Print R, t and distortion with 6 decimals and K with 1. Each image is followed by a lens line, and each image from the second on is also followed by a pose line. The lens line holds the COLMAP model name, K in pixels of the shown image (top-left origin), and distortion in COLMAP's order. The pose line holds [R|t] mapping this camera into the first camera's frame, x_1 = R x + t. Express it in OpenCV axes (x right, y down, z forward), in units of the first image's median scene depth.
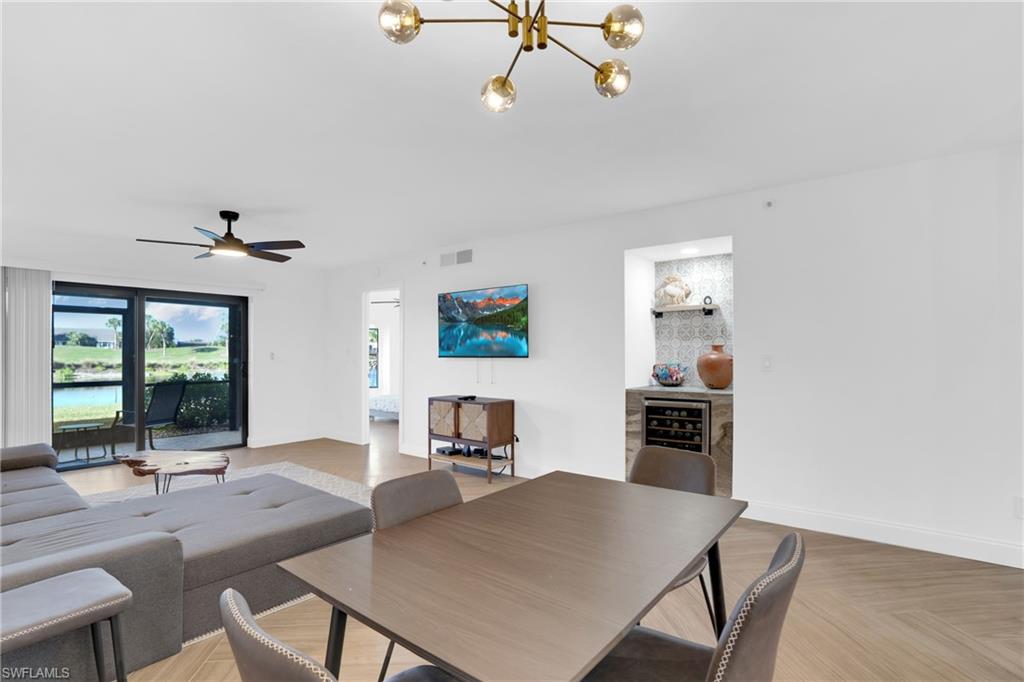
lens RADIAL K [[511.3, 0, 483.4], [0, 511.3, 351.8], [0, 0, 1]] dist [0.001100, 0.005094]
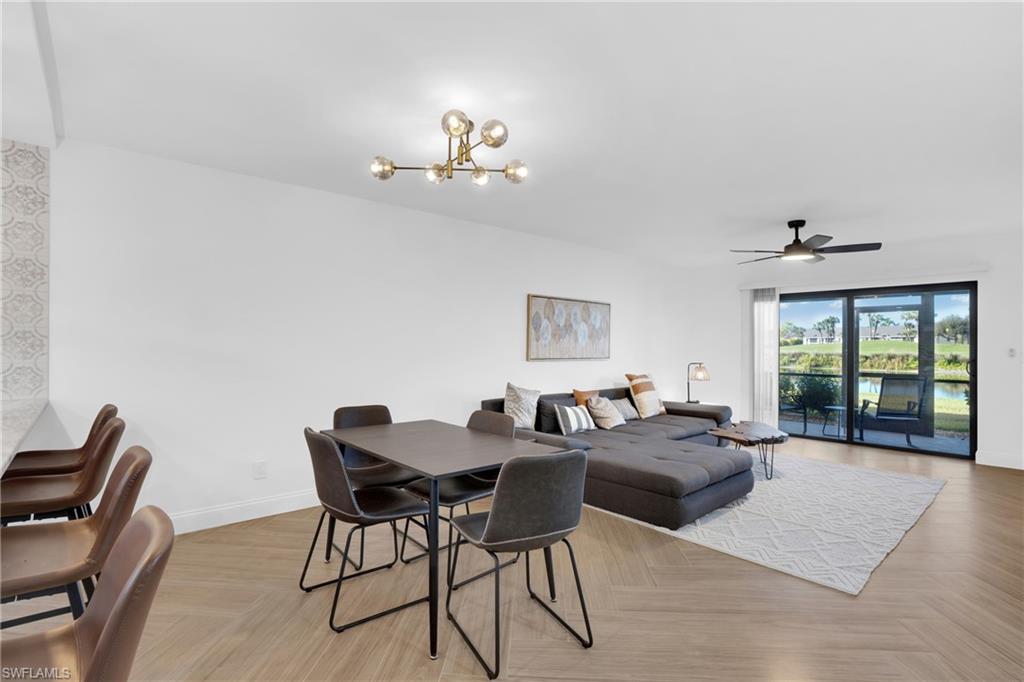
lens RADIAL K [[511.3, 0, 513.9], [0, 511.3, 337.2], [0, 0, 1]] dist [0.001100, 0.005094]
pose [[-0.079428, -0.013721, -0.996746, 0.539626], [-0.003728, 0.999902, -0.013468, -0.002685], [0.996834, 0.002646, -0.079472, 0.395443]]
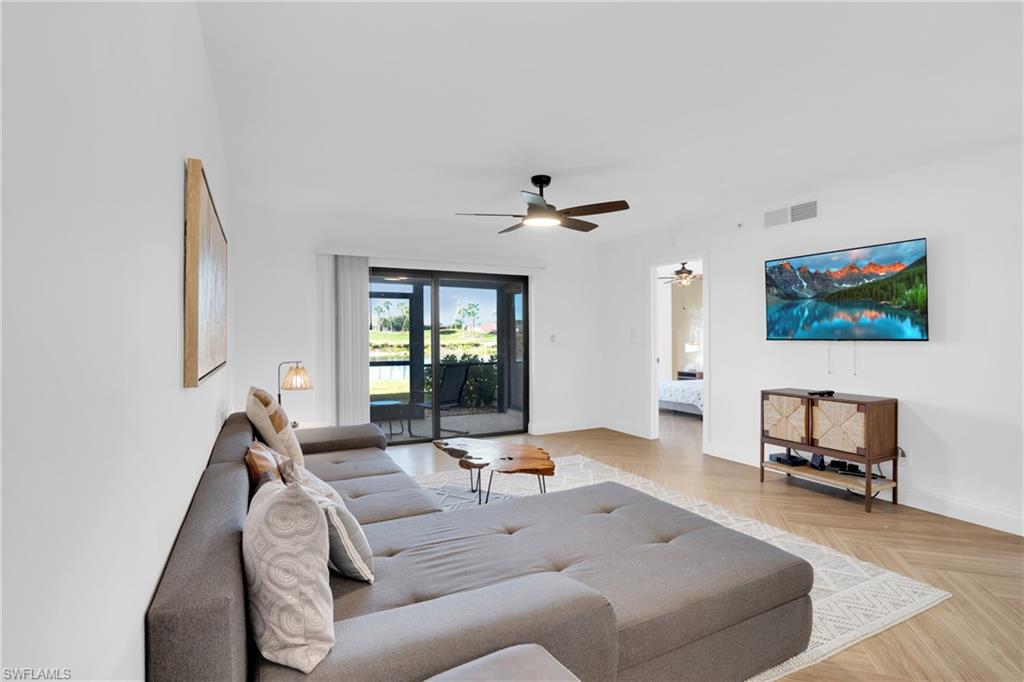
lens RADIAL K [[511.3, 0, 514.9], [0, 511.3, 340.5], [0, 0, 1]] dist [0.001100, 0.005094]
pose [[0.936629, 0.003132, -0.350310, -0.186987], [0.001475, 0.999916, 0.012882, 0.000415], [0.350320, -0.012582, 0.936545, 0.121228]]
